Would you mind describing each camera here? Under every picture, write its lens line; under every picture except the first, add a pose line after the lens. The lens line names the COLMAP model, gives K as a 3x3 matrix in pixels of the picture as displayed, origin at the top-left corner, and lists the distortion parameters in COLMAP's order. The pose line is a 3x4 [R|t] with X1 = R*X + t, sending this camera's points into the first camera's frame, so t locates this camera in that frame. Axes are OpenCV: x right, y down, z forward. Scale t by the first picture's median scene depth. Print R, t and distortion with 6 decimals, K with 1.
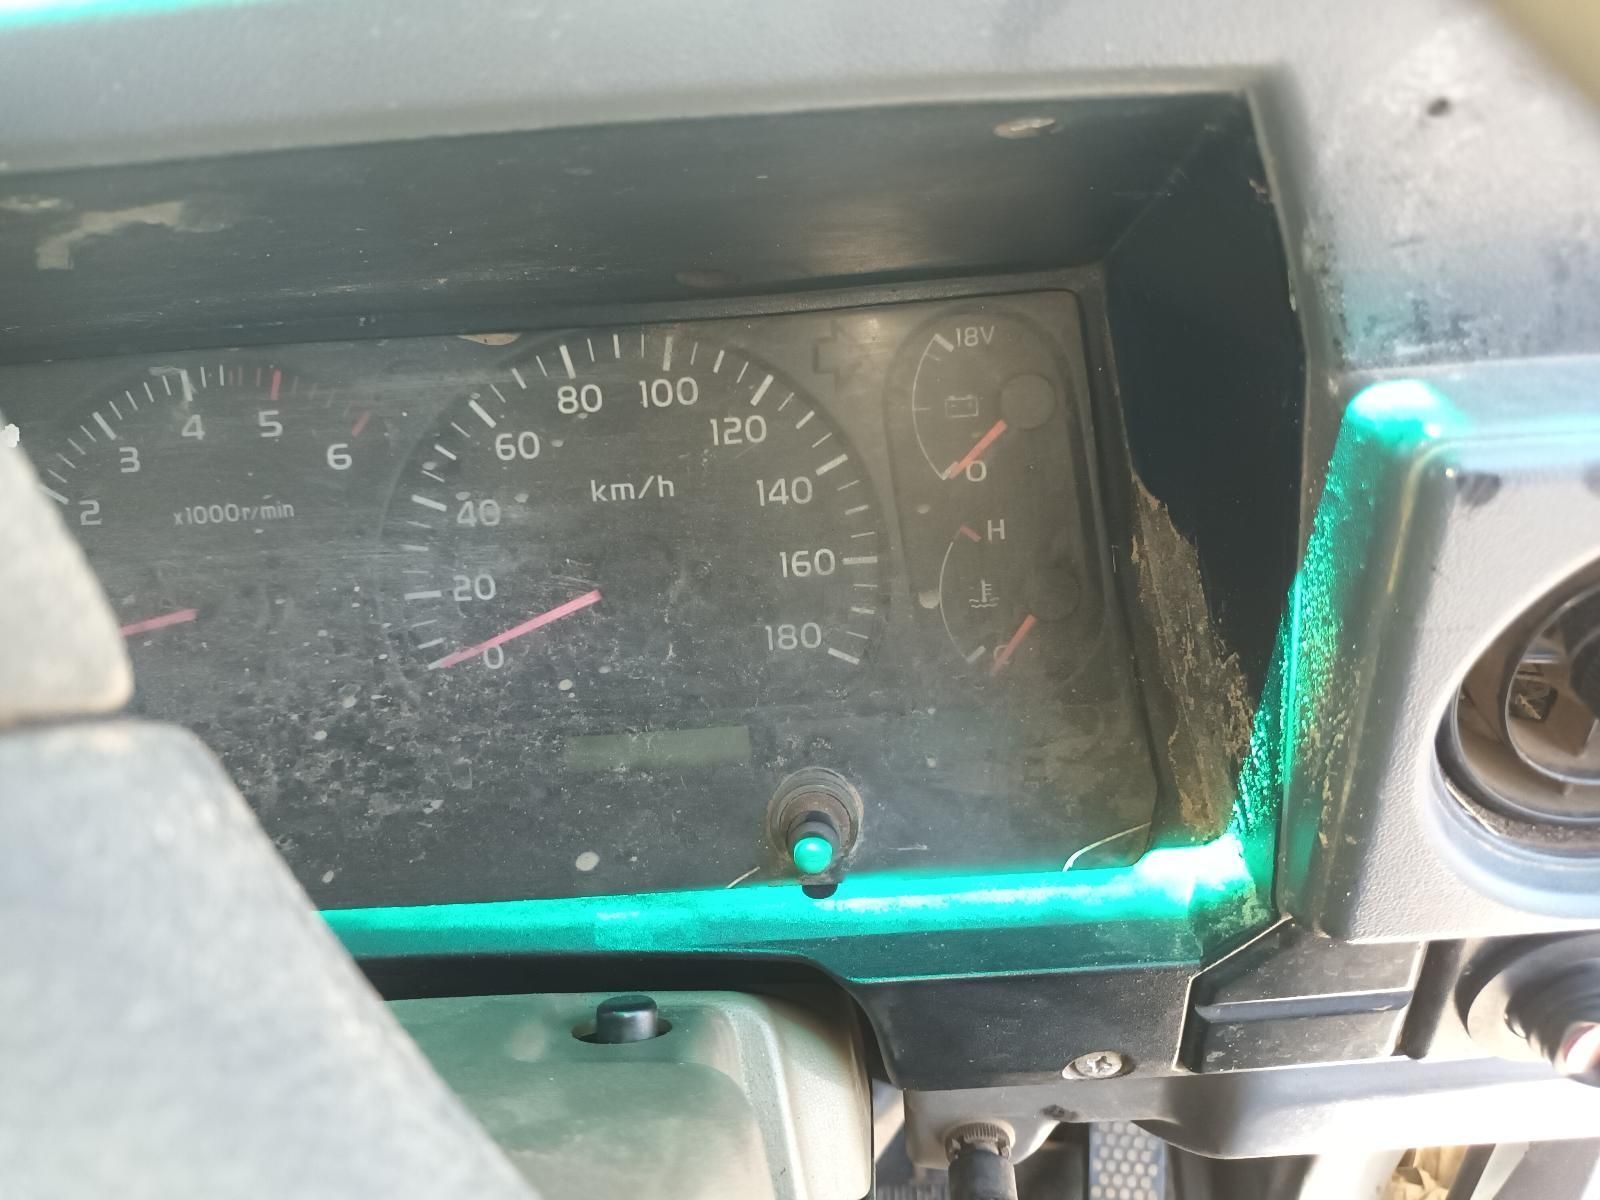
lens RADIAL K [[1162.6, 0, 800.0], [0, 1162.6, 600.0], [0, 0, 1]] dist [0.050000, -0.158320]
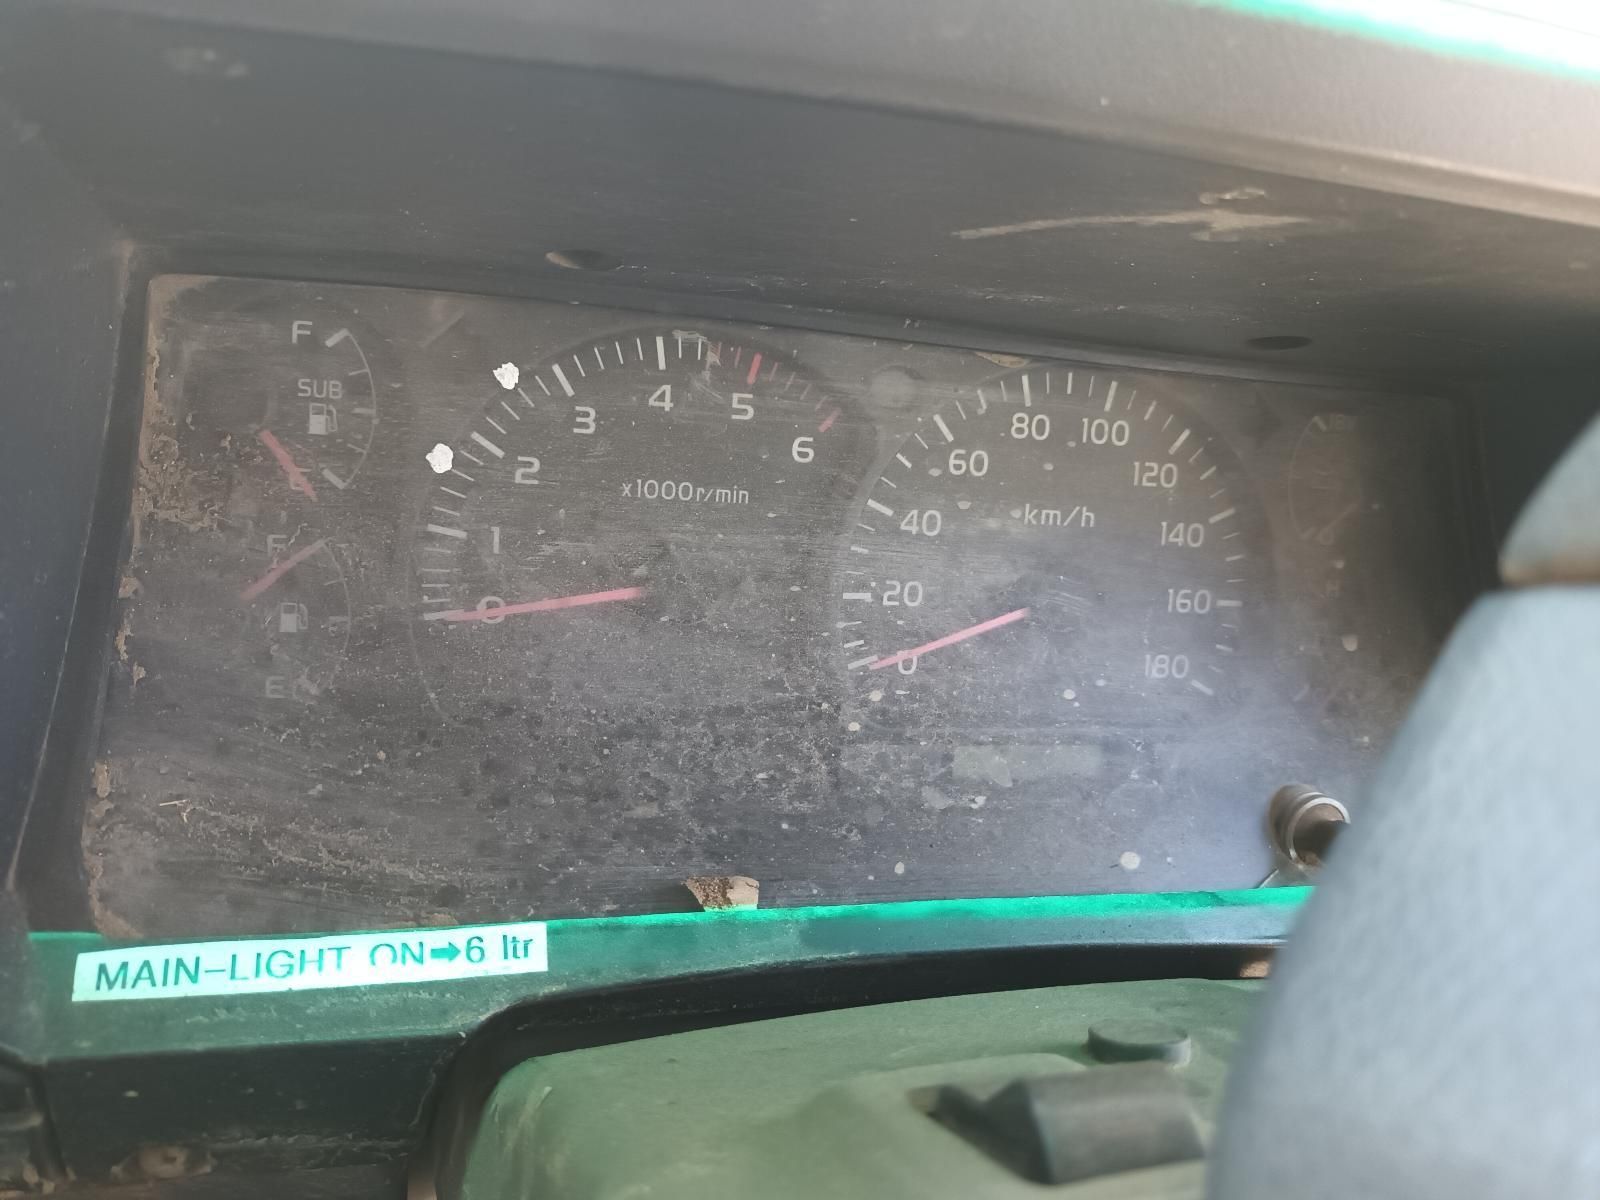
lens RADIAL K [[1191.7, 0, 800.0], [0, 1191.7, 600.0], [0, 0, 1]] dist [0.051576, -0.003684]
pose [[0.943497, 0.096640, 0.316976, -0.716134], [-0.081869, 0.994858, -0.059626, 0.066318], [-0.321109, 0.030307, 0.946557, 0.043642]]
